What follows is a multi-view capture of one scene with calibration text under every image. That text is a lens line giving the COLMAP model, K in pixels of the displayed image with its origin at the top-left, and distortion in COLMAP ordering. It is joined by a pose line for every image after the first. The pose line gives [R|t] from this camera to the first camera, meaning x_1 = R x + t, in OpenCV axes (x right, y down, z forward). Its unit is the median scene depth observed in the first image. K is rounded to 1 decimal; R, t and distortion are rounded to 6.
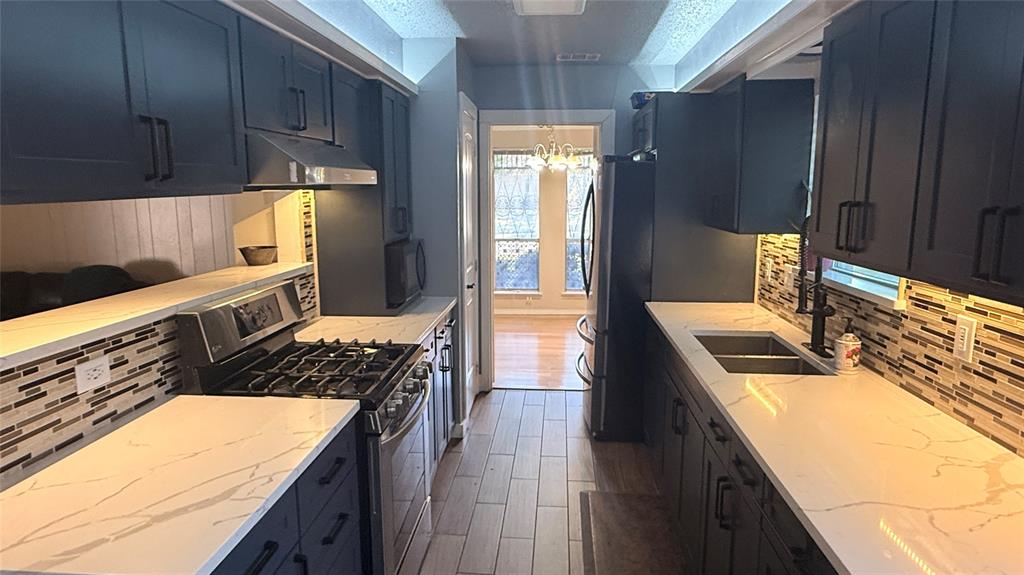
lens RADIAL K [[630.9, 0, 505.7], [0, 630.9, 292.3], [0, 0, 1]] dist [-0.000578, -0.000363]
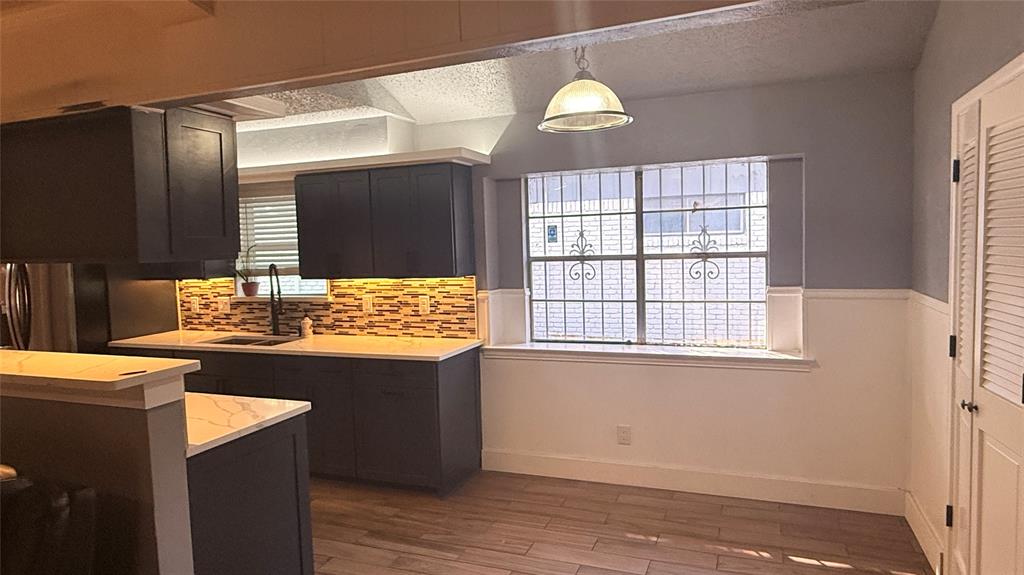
lens RADIAL K [[630.9, 0, 503.1], [0, 630.9, 279.4], [0, 0, 1]] dist [-0.000578, -0.000363]
pose [[0.291574, -0.061024, 0.954600, -1.119771], [0.182280, 0.983220, 0.007178, 0.040335], [-0.939020, 0.171912, 0.297805, -0.225682]]
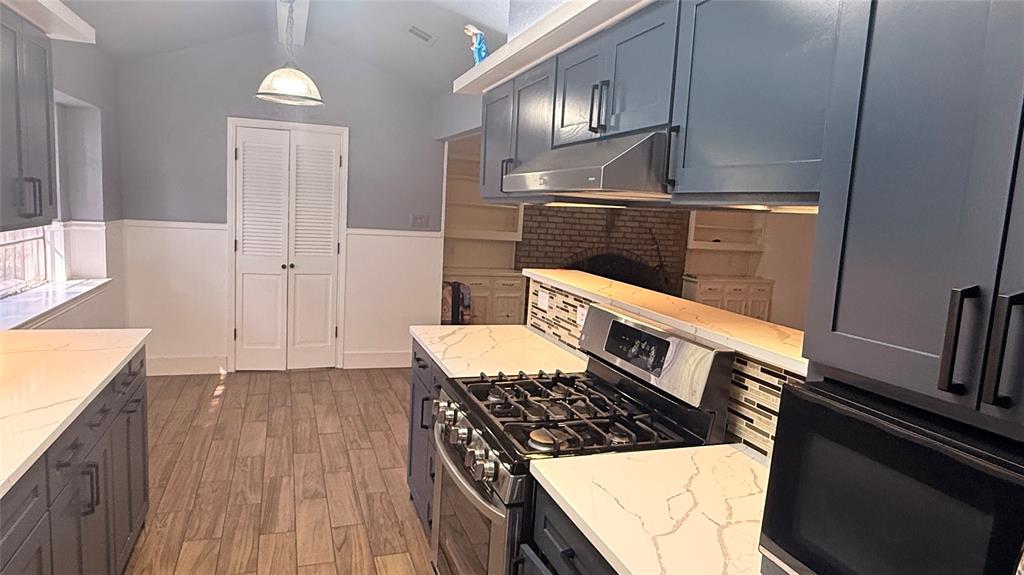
lens RADIAL K [[630.9, 0, 505.0], [0, 630.9, 290.4], [0, 0, 1]] dist [-0.000578, -0.000363]
pose [[-0.914528, 0.003522, -0.404507, 0.115994], [-0.119773, 0.952768, 0.279085, -0.239893], [0.386384, 0.303680, -0.870911, 1.546282]]
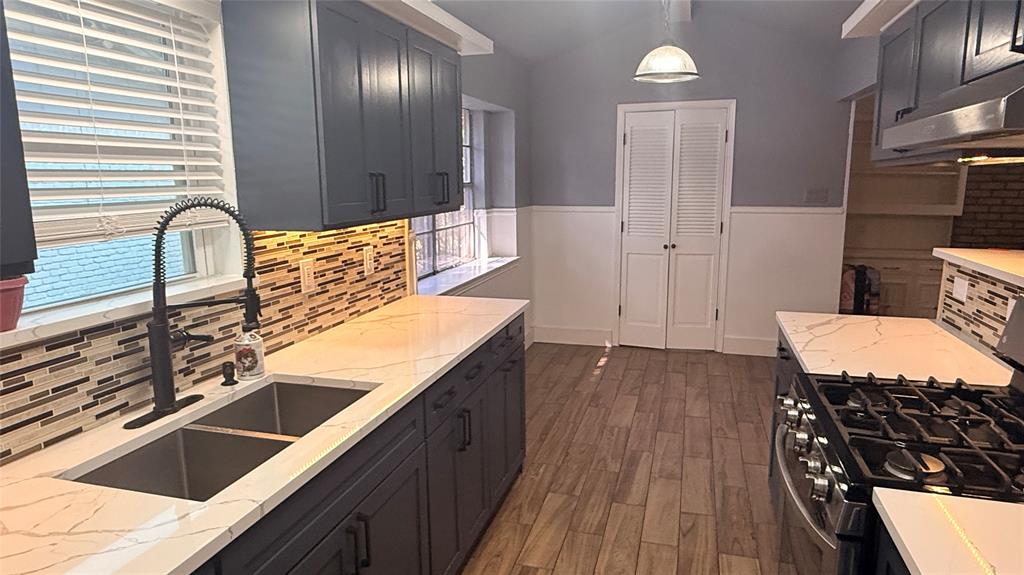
lens RADIAL K [[630.9, 0, 511.5], [0, 630.9, 292.2], [0, 0, 1]] dist [-0.000578, -0.000363]
pose [[-0.980026, -0.027541, 0.196954, 0.027199], [0.040525, 0.941927, 0.333364, -0.227066], [-0.194698, 0.334686, -0.921997, 1.521318]]
